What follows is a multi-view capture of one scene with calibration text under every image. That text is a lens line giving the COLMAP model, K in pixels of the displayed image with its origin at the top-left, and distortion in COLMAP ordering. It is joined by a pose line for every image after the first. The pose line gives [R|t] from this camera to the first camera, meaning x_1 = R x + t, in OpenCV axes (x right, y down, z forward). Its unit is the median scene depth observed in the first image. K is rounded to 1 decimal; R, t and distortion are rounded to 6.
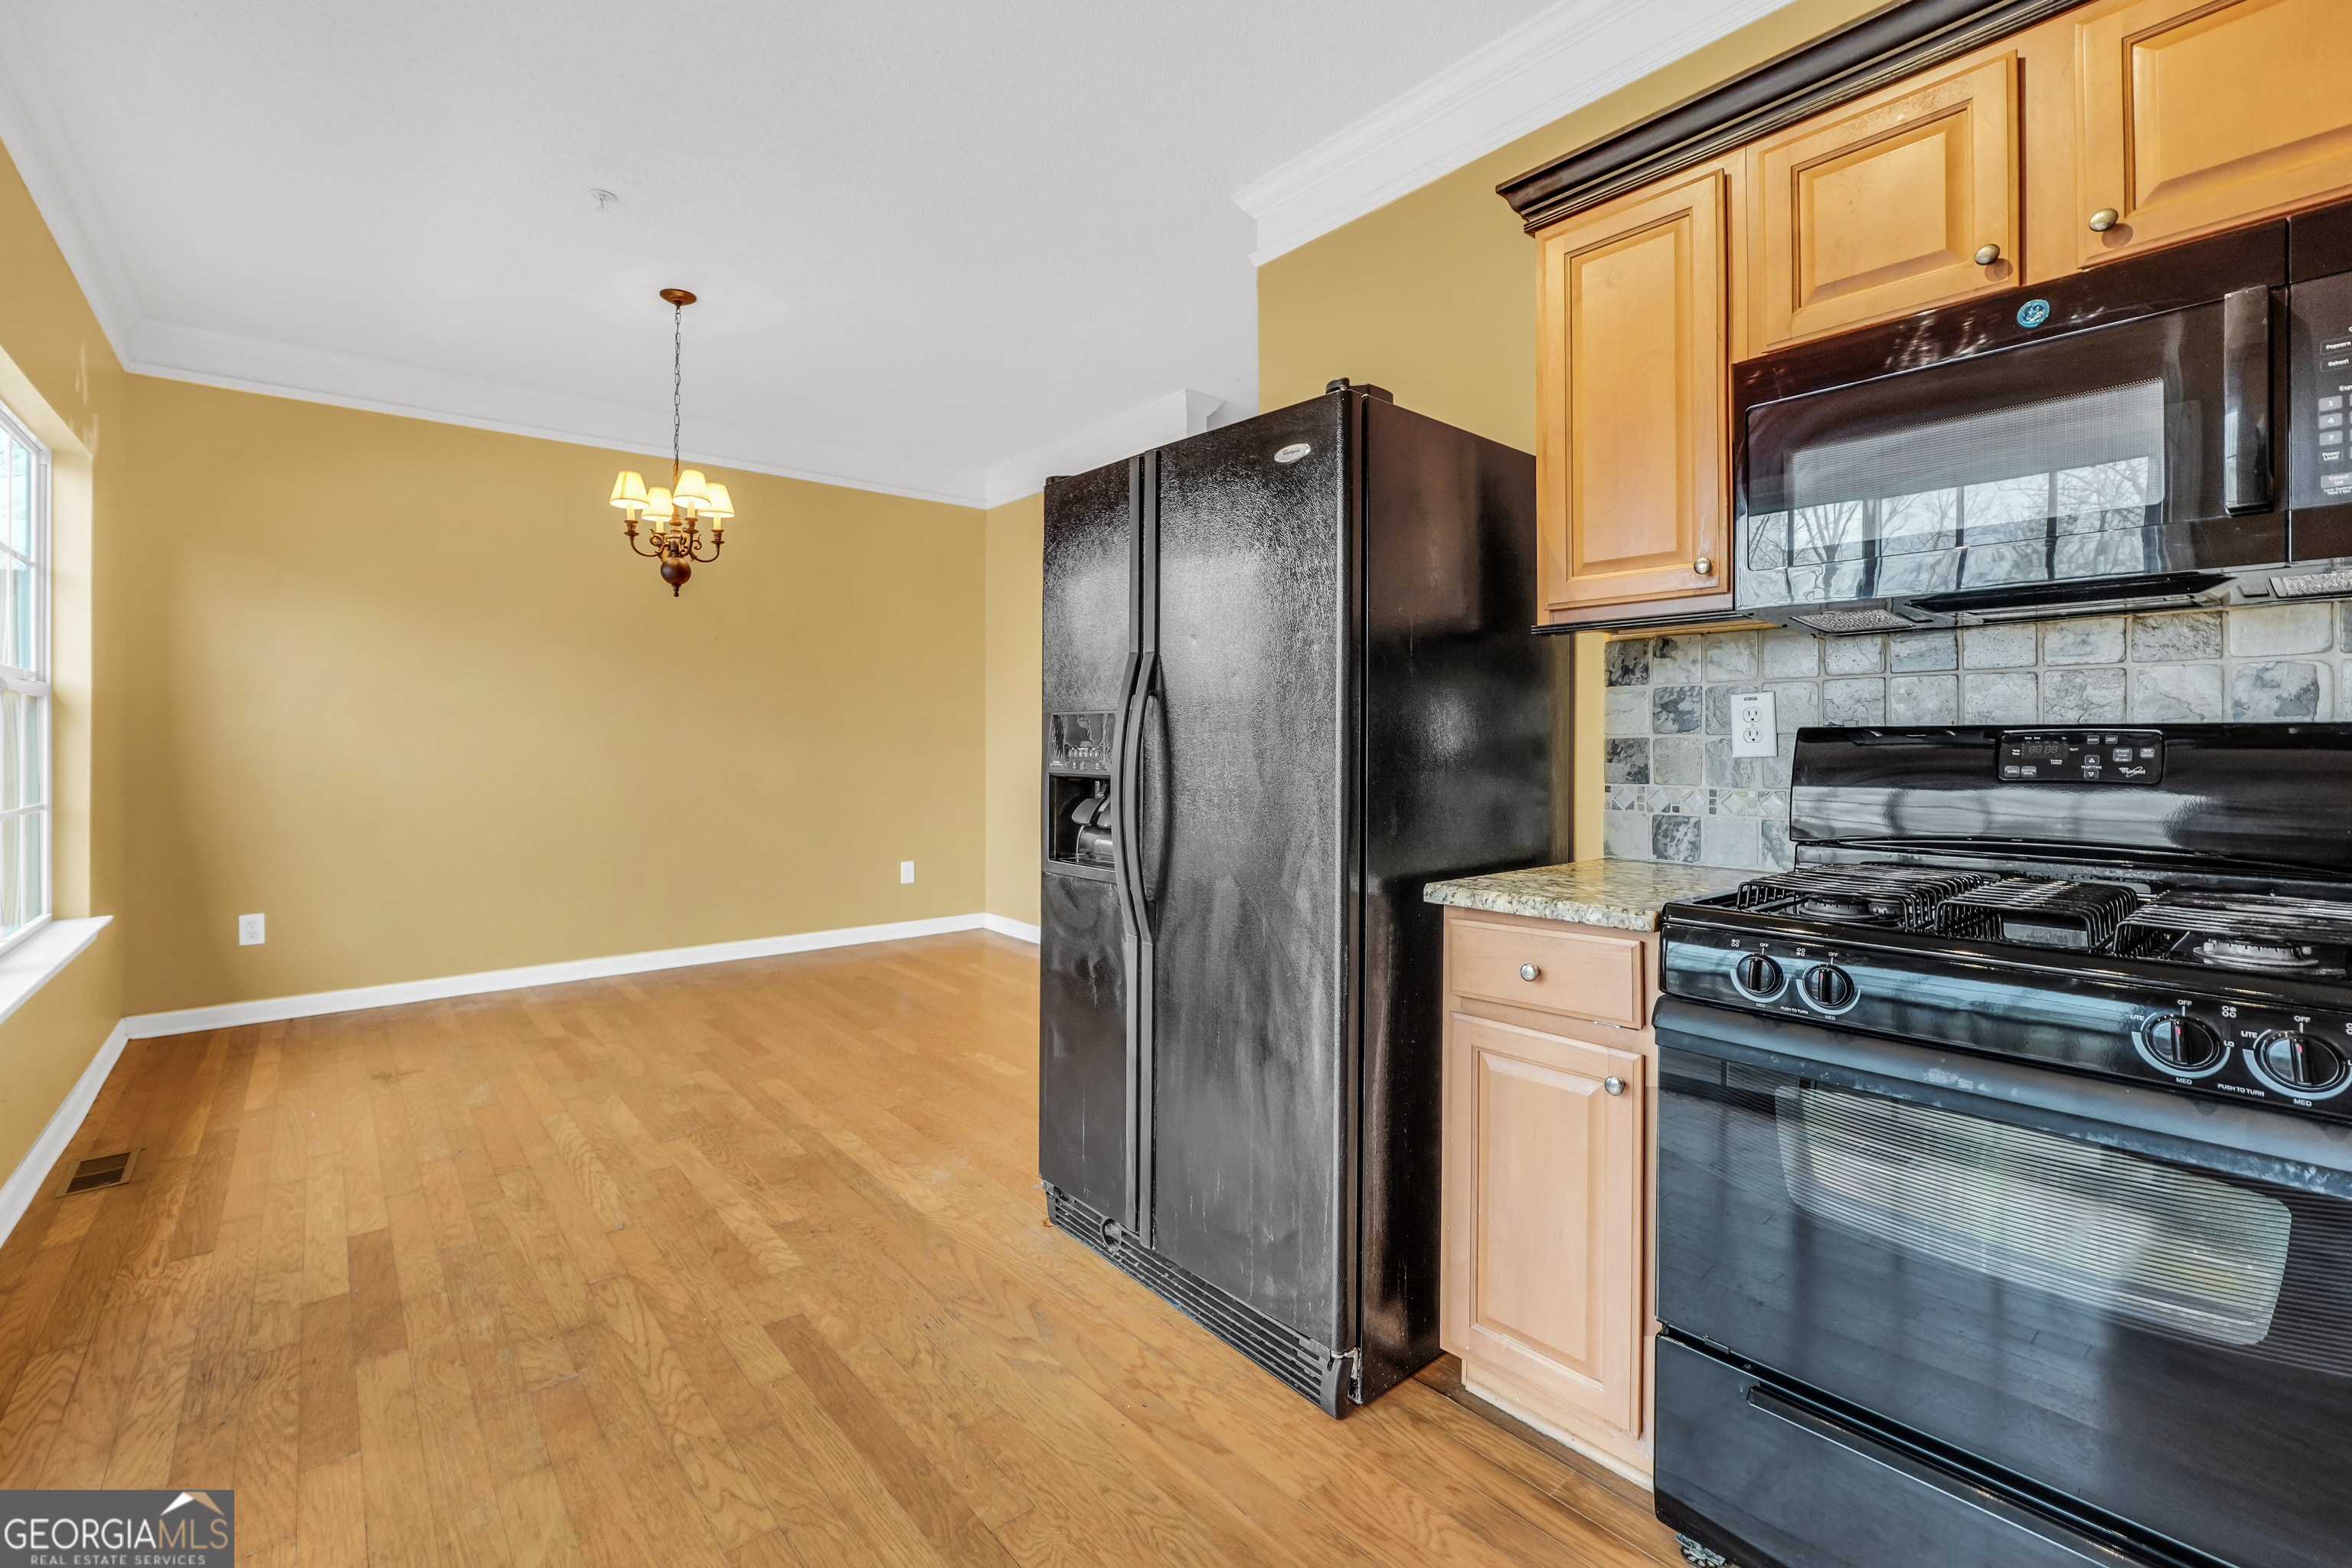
lens RADIAL K [[1026.5, 0, 1154.6], [0, 1026.5, 735.5], [0, 0, 1]] dist [-0.021168, 0.009135]
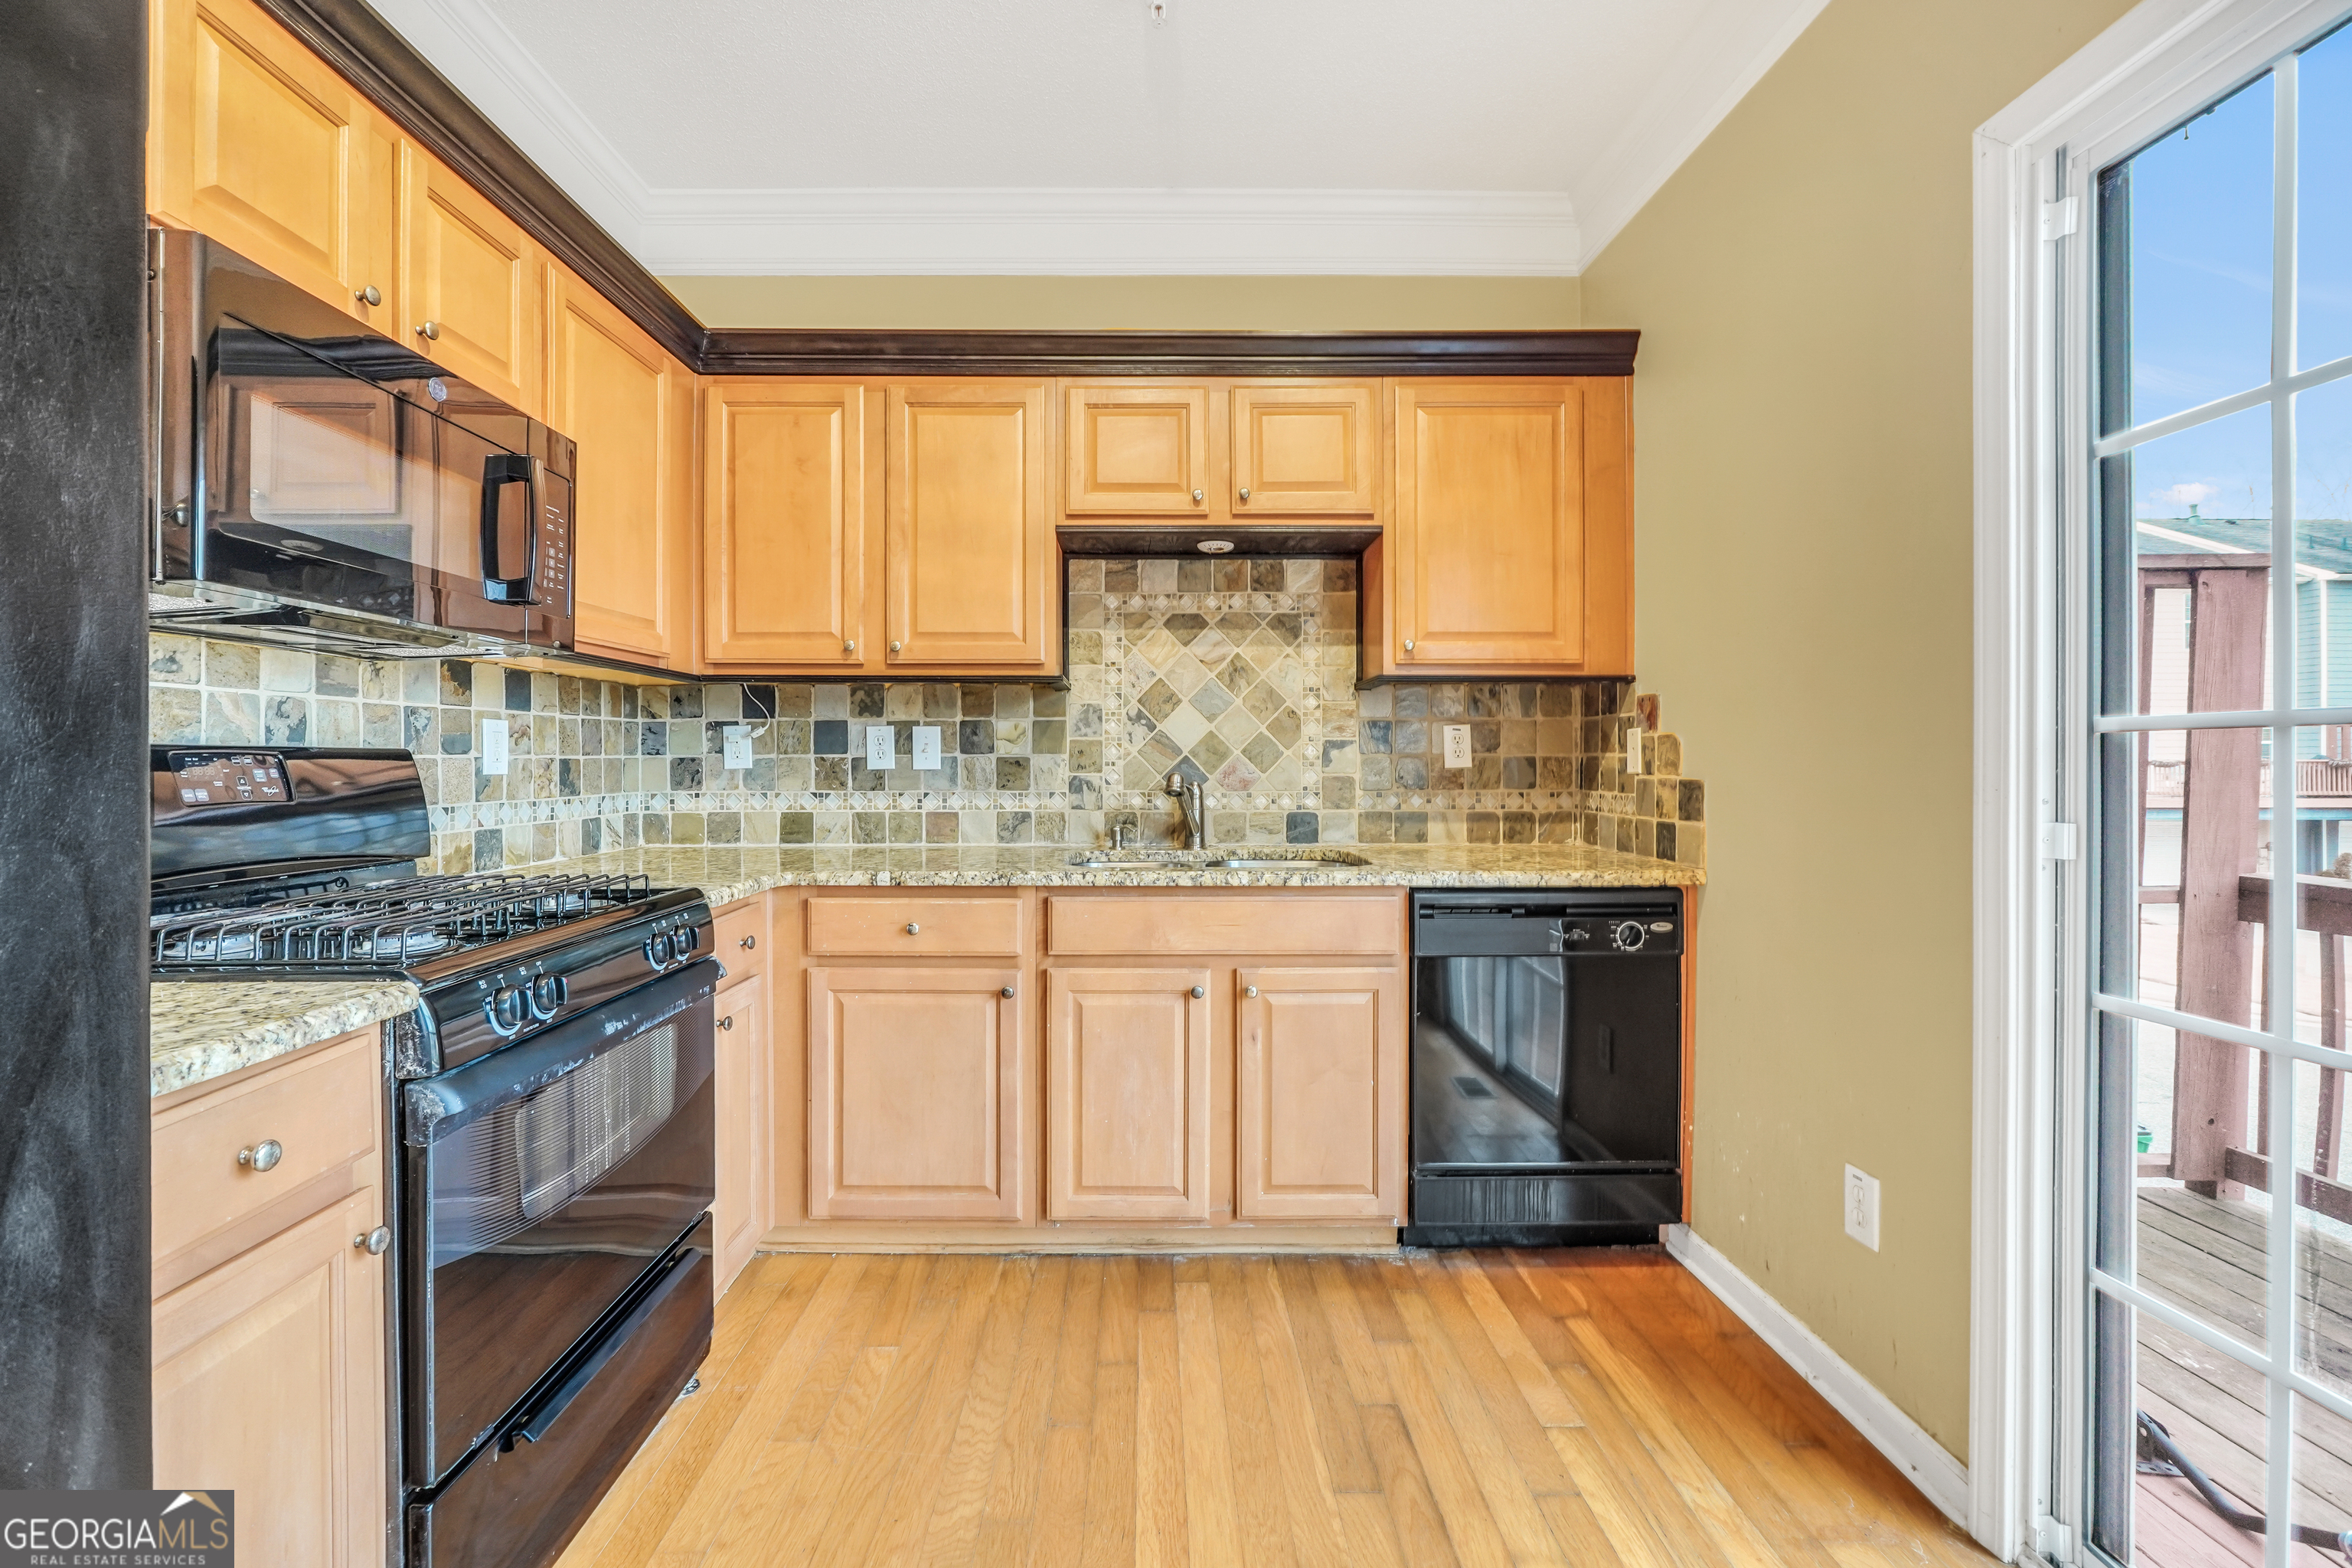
lens RADIAL K [[1005.1, 0, 1162.3], [0, 1005.1, 763.4], [0, 0, 1]] dist [-0.019510, 0.006216]
pose [[-0.780249, -0.001256, 0.625468, -0.360021], [-0.004264, 0.999985, -0.003311, 0.005314], [-0.625455, -0.005250, -0.780243, 1.032940]]
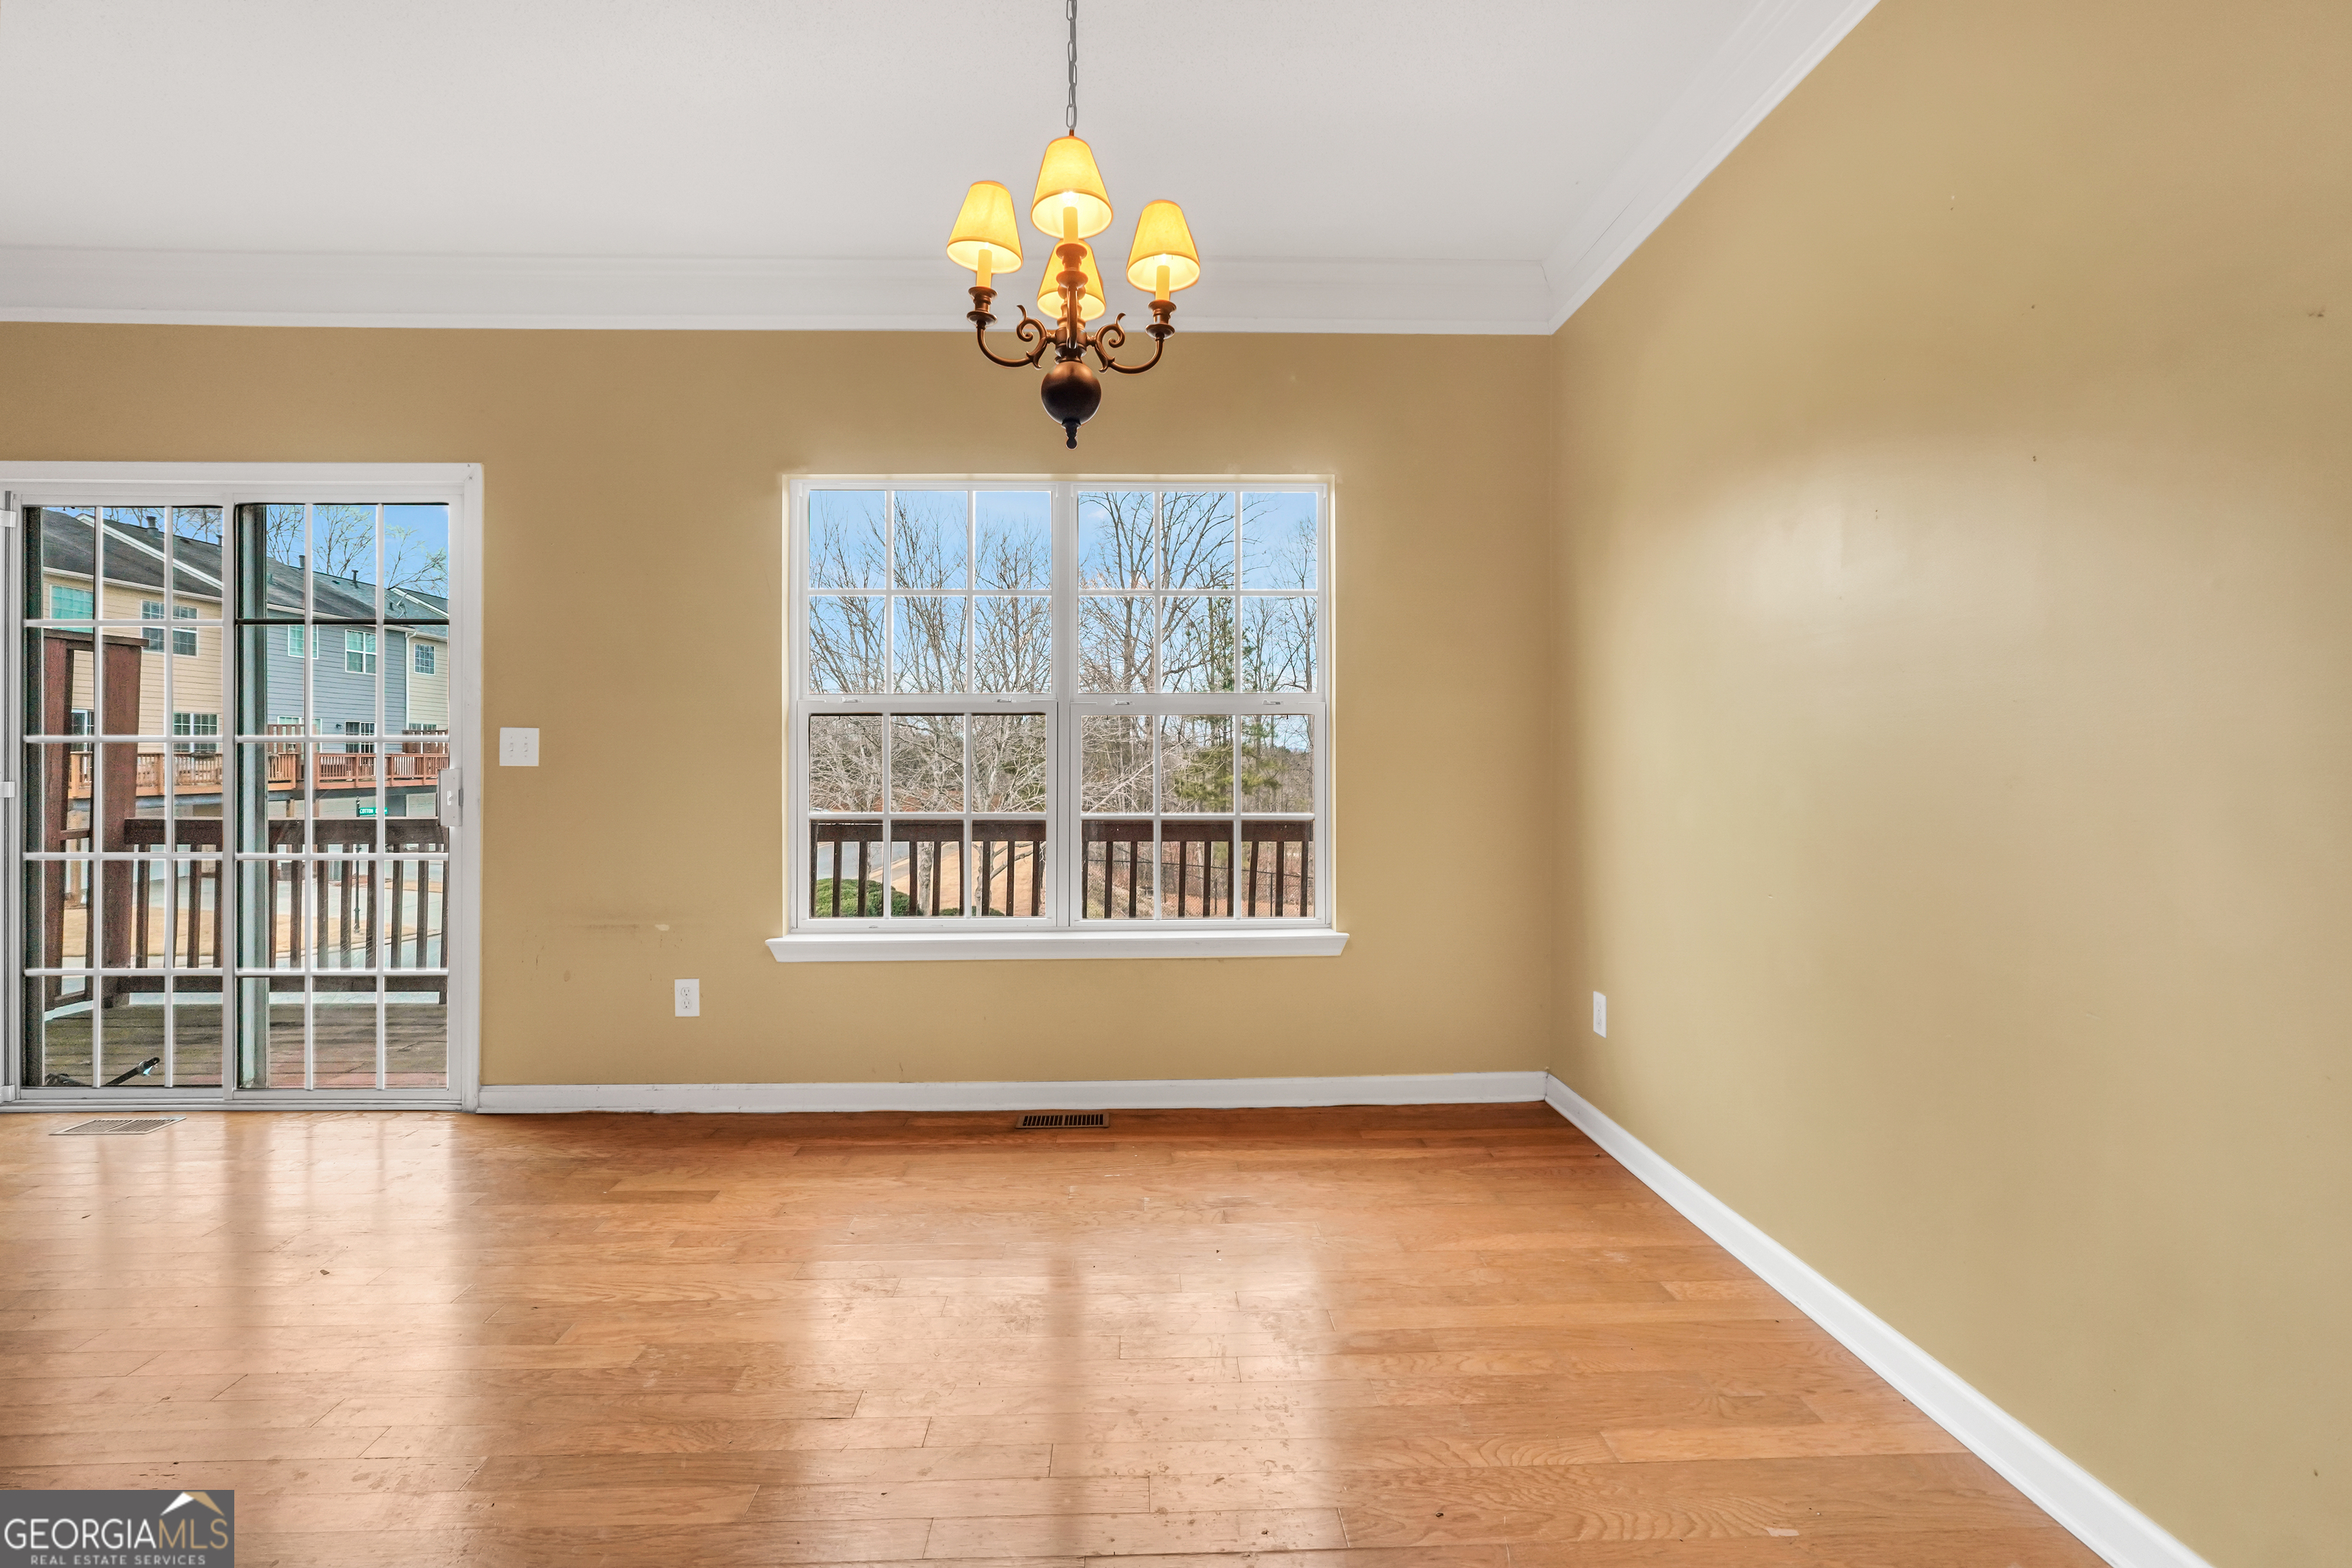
lens RADIAL K [[1005.1, 0, 1162.3], [0, 1005.1, 763.4], [0, 0, 1]] dist [-0.019510, 0.006216]
pose [[-0.612119, 0.007272, -0.790732, -0.279595], [0.000537, 0.999961, 0.008781, 0.001144], [0.790766, 0.004951, -0.612099, 2.794878]]
